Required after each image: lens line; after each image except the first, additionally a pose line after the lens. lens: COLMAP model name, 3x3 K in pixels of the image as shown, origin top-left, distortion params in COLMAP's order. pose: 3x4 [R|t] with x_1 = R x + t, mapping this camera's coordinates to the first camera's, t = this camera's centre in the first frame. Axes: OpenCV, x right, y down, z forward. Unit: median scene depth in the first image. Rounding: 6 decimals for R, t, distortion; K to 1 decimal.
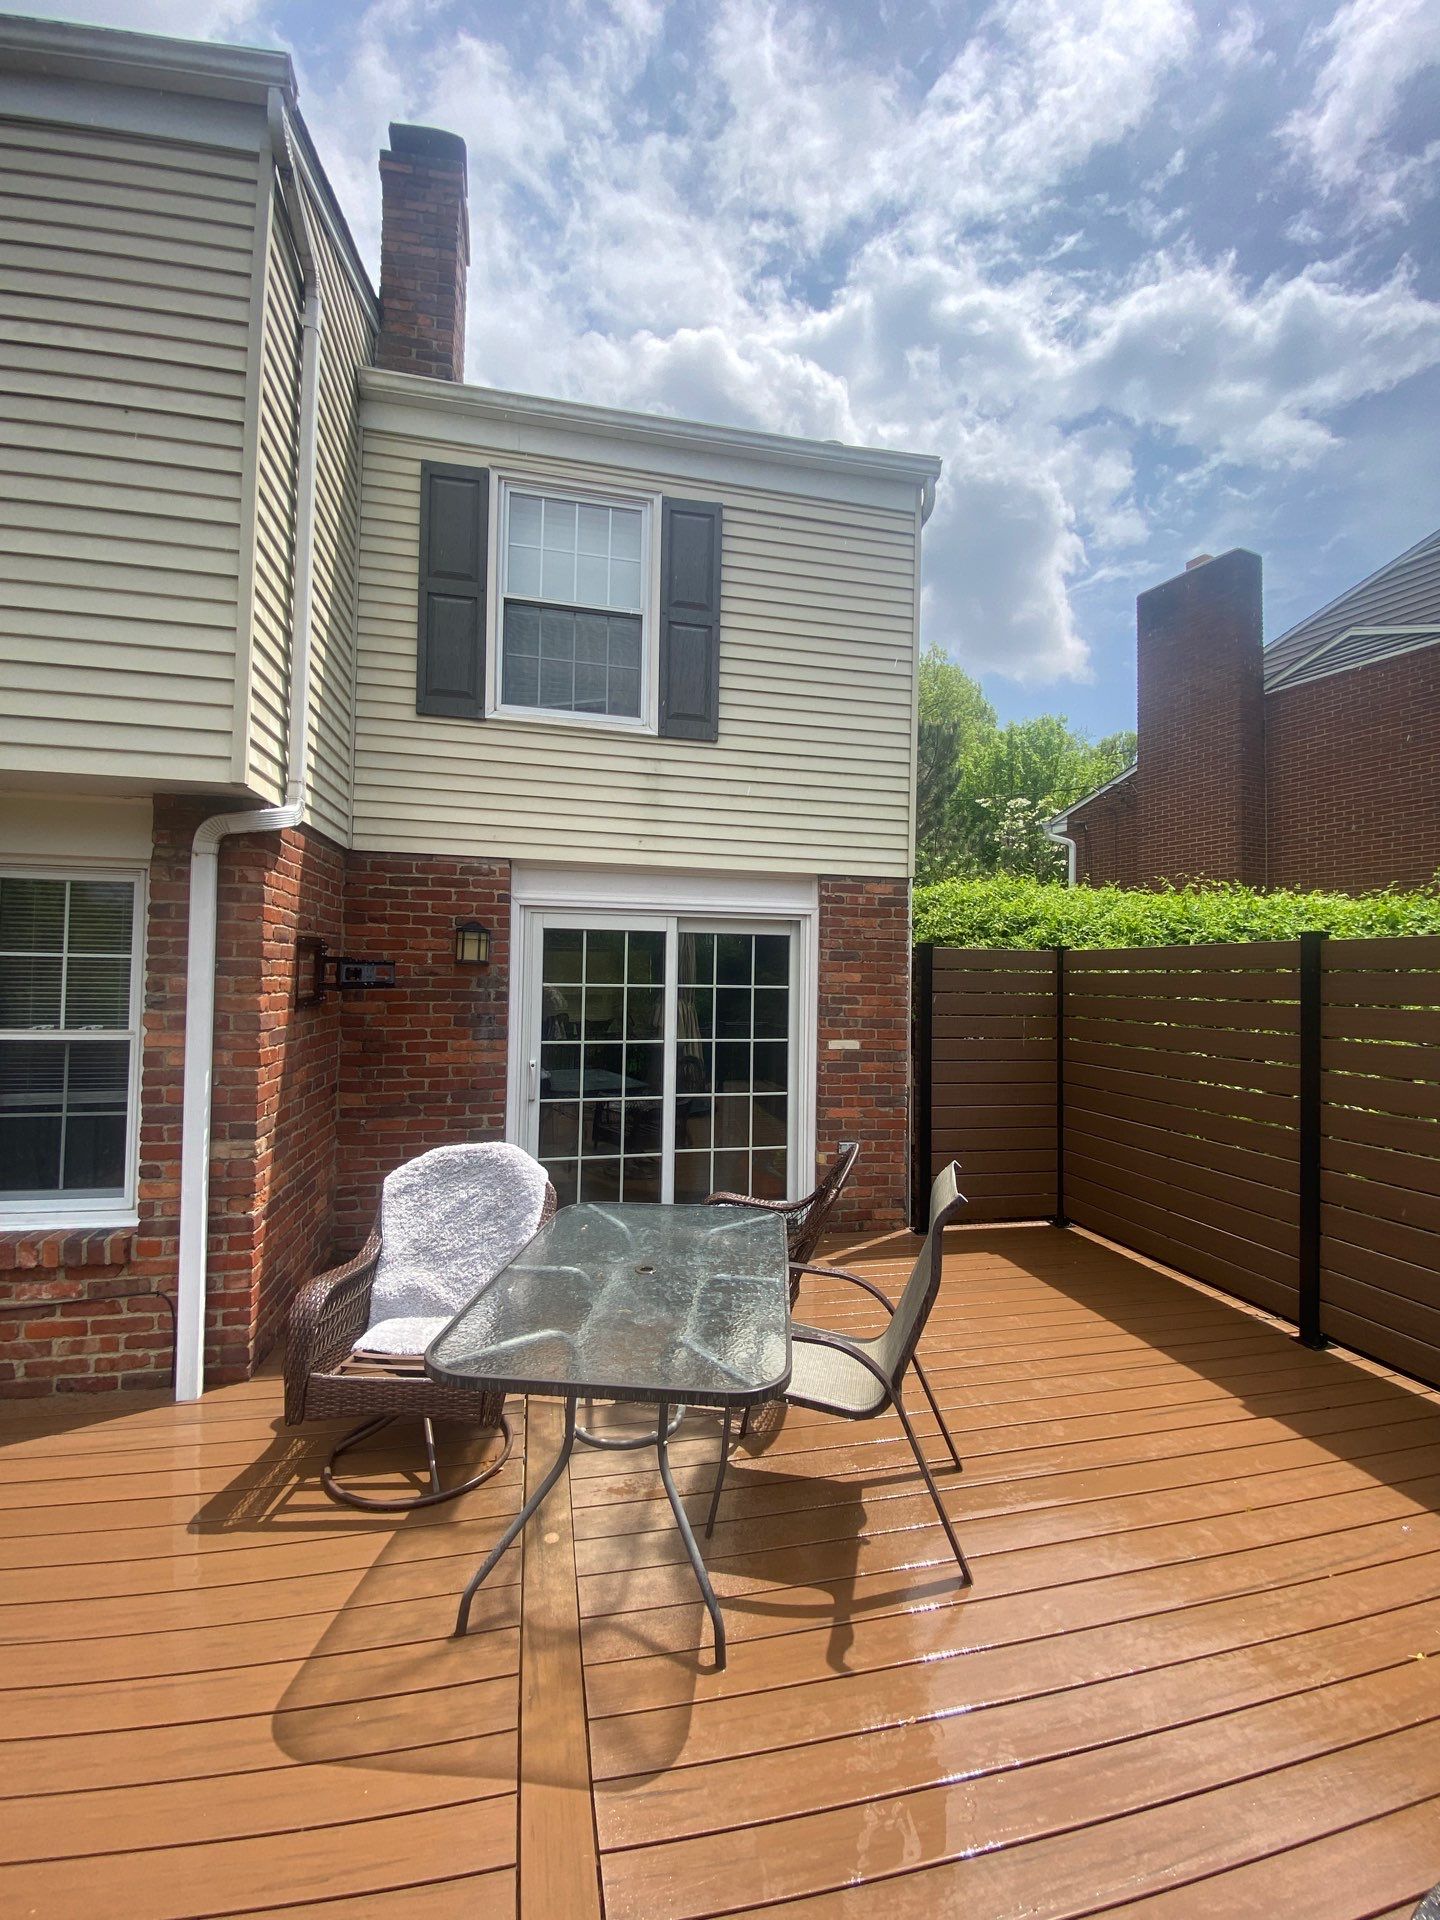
lens RADIAL K [[784.1, 0, 711.5], [0, 784.1, 967.1], [0, 0, 1]] dist [0.003561, -0.003822]
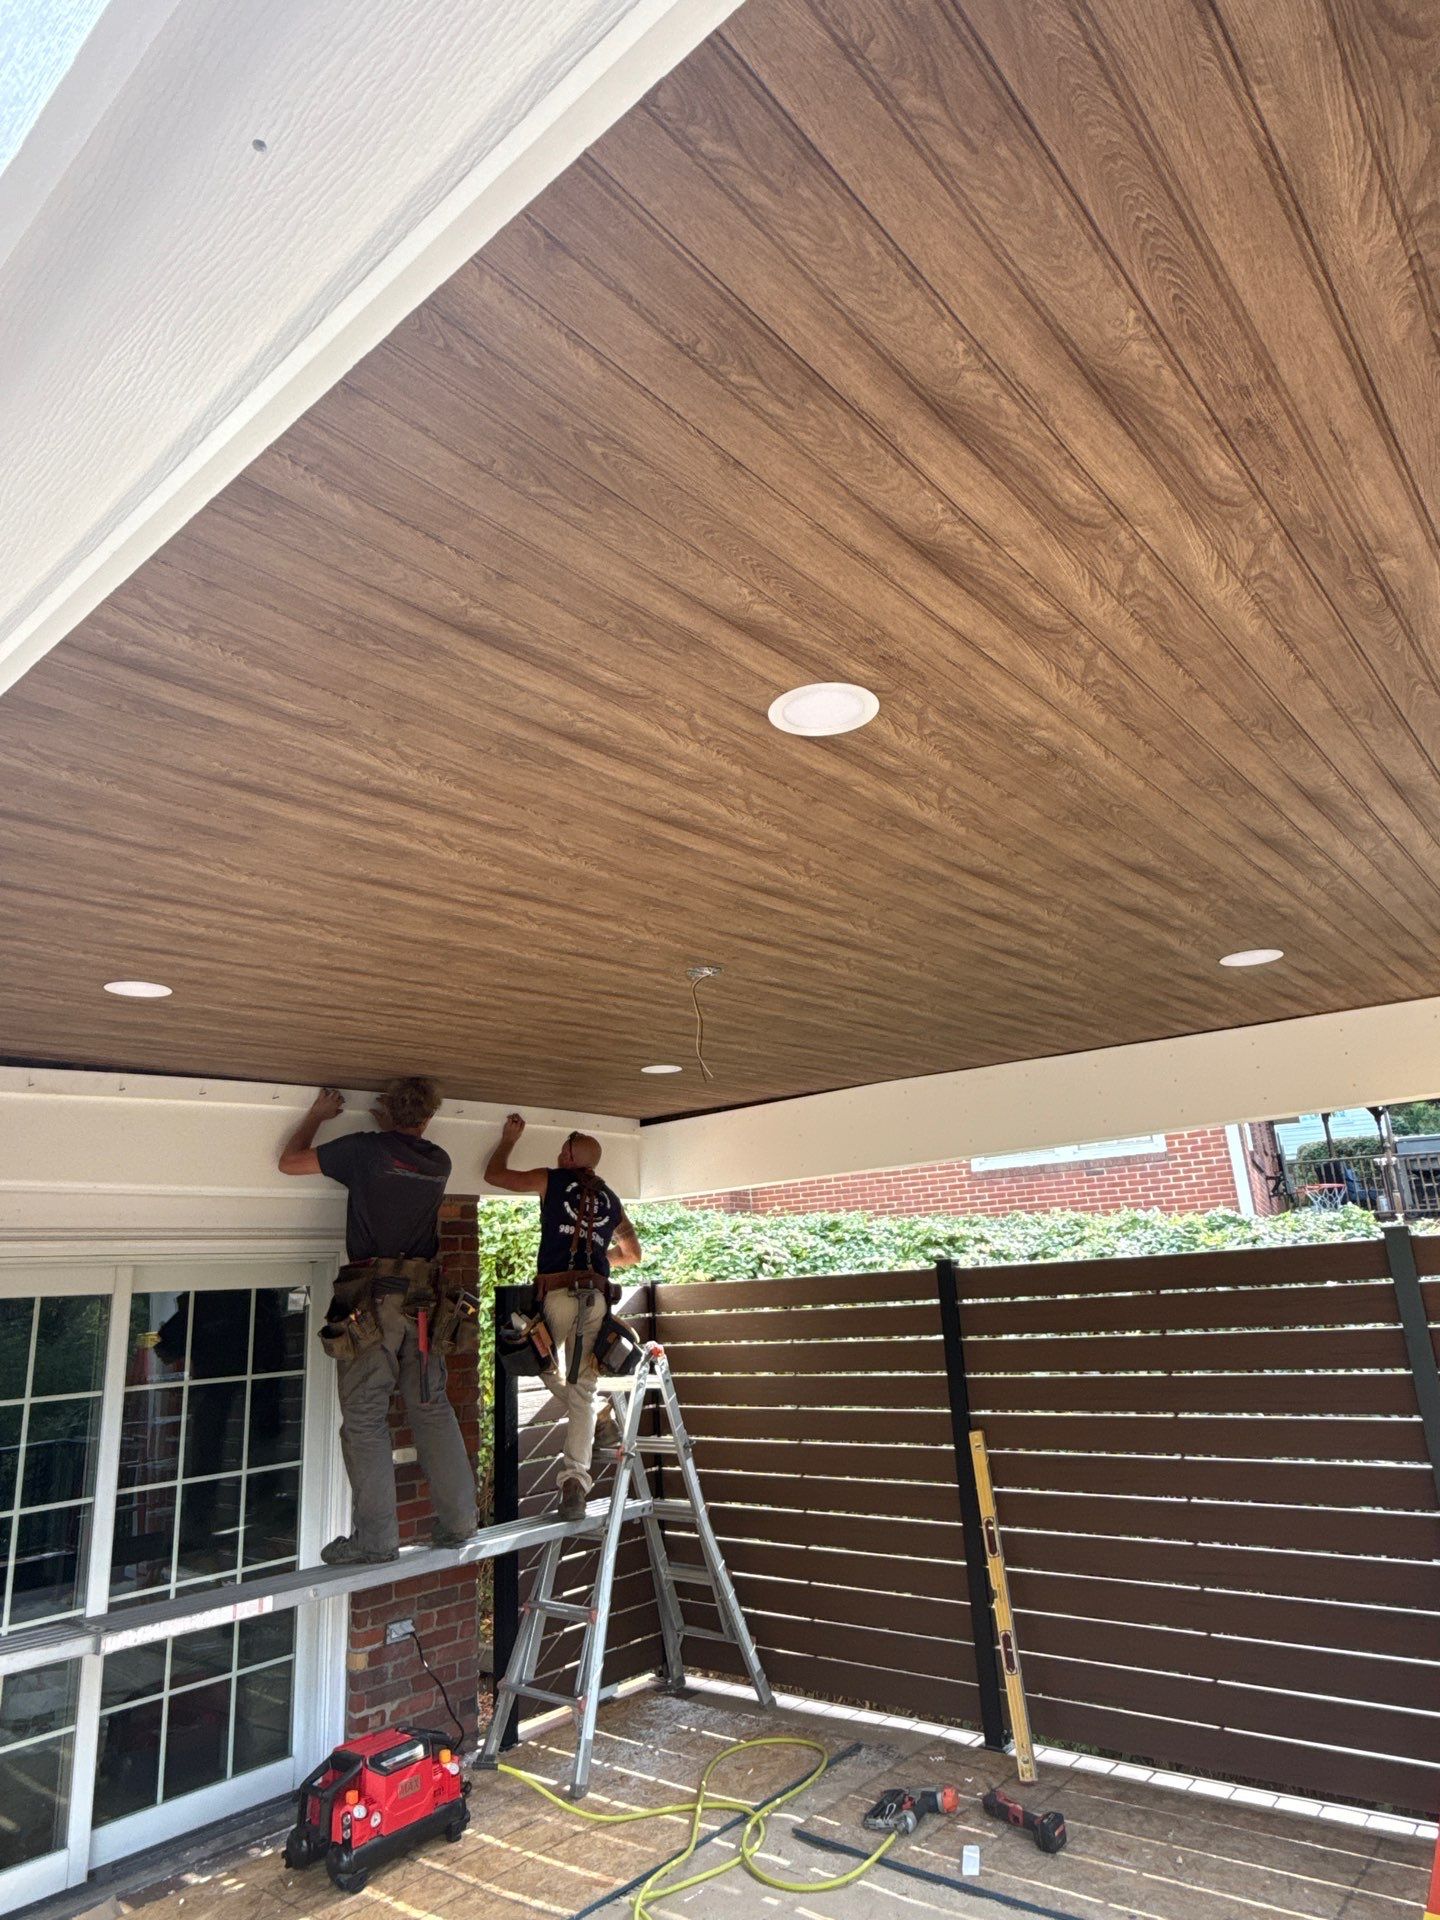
lens RADIAL K [[1169.7, 0, 716.7], [0, 1169.7, 963.9], [0, 0, 1]] dist [-0.003040, 0.001339]
pose [[0.791605, 0.105105, 0.601926, -0.259978], [0.060563, 0.966748, -0.248456, -0.041665], [-0.608025, 0.233133, 0.758917, 0.004575]]
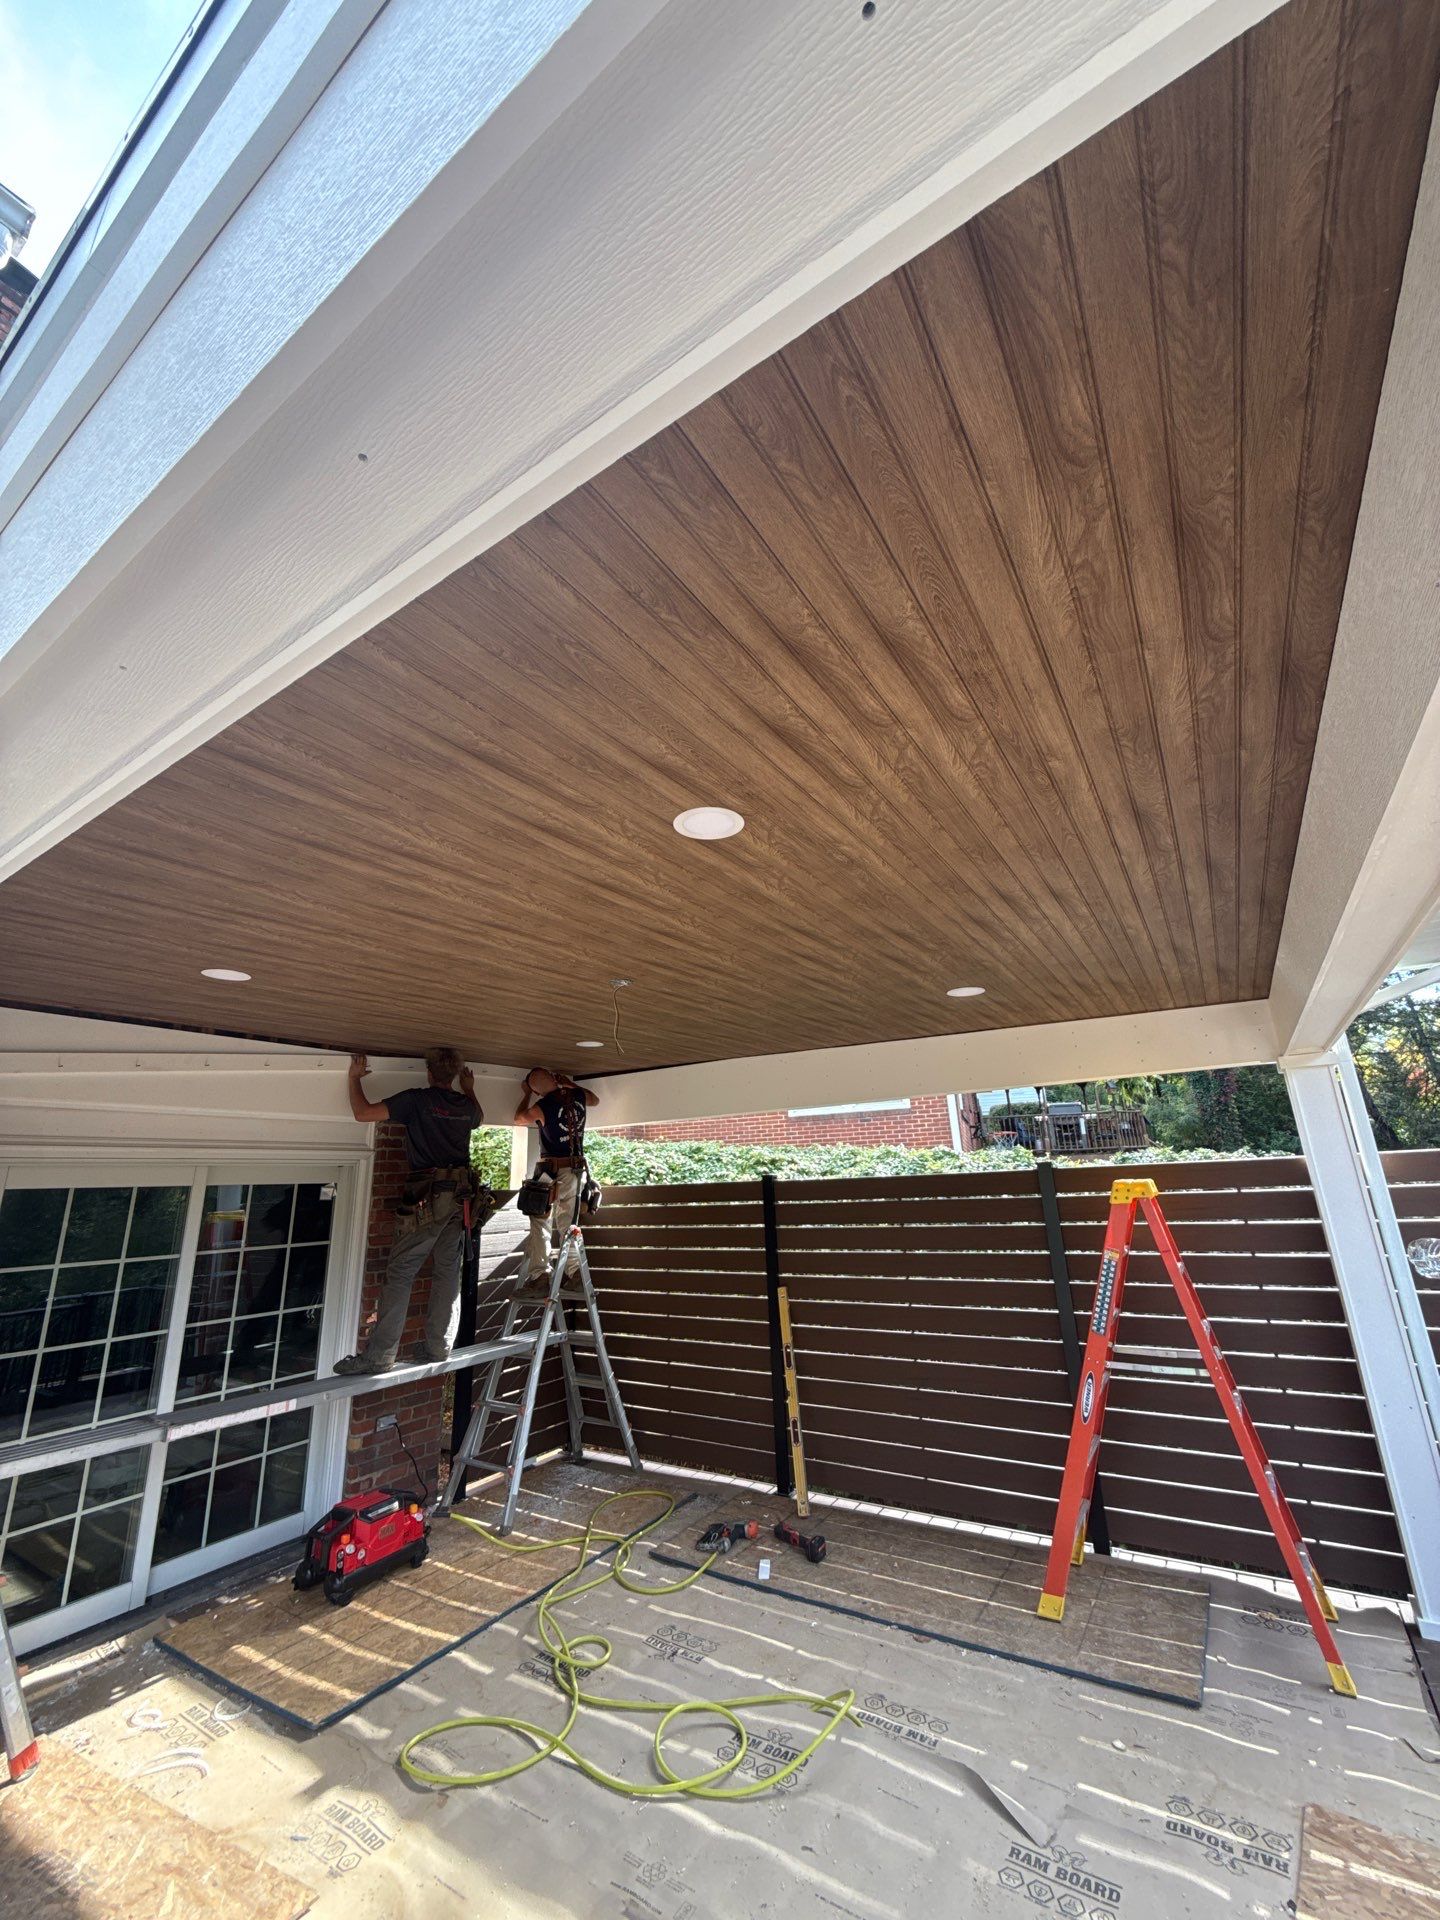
lens RADIAL K [[767.9, 0, 717.4], [0, 767.9, 960.3], [0, 0, 1]] dist [-0.003206, 0.000619]
pose [[0.711897, 0.158236, 0.684225, -0.264176], [0.036683, 0.964577, -0.261237, -0.045193], [-0.701325, 0.211074, 0.680875, -0.000341]]
